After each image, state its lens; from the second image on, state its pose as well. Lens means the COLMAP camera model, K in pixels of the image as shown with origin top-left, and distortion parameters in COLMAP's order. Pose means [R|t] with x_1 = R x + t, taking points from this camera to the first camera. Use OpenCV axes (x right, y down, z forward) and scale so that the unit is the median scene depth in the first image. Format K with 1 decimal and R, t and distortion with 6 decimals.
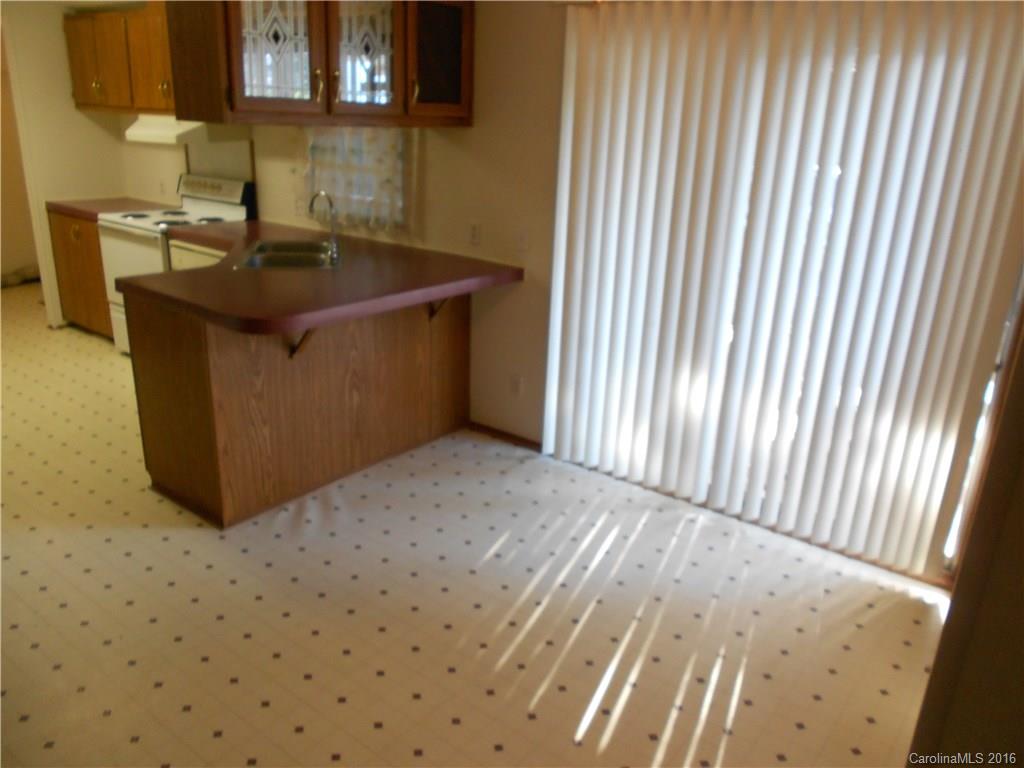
lens RADIAL K [[783.0, 0, 512.0], [0, 783.0, 384.0], [0, 0, 1]] dist [0.001761, 0.000503]
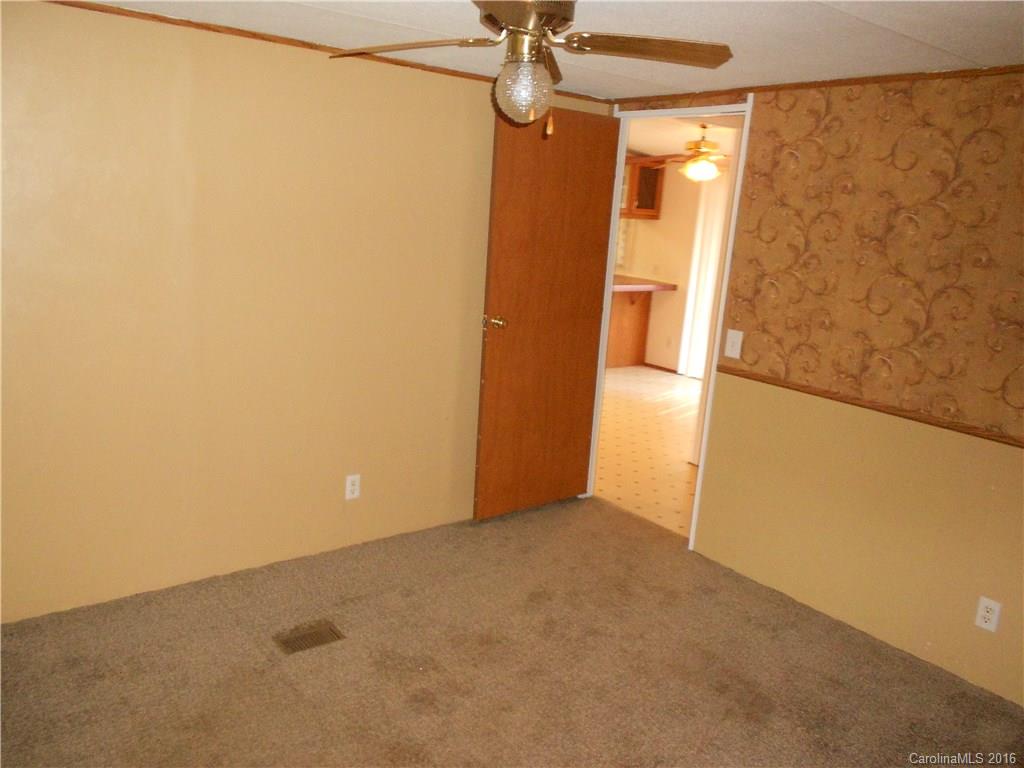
lens RADIAL K [[783.0, 0, 512.0], [0, 783.0, 384.0], [0, 0, 1]] dist [0.001761, 0.000503]
pose [[0.963675, 0.088032, -0.252152, 0.141956], [-0.118375, 0.987102, -0.107787, 0.400054], [0.239411, 0.133720, 0.961666, -1.117793]]
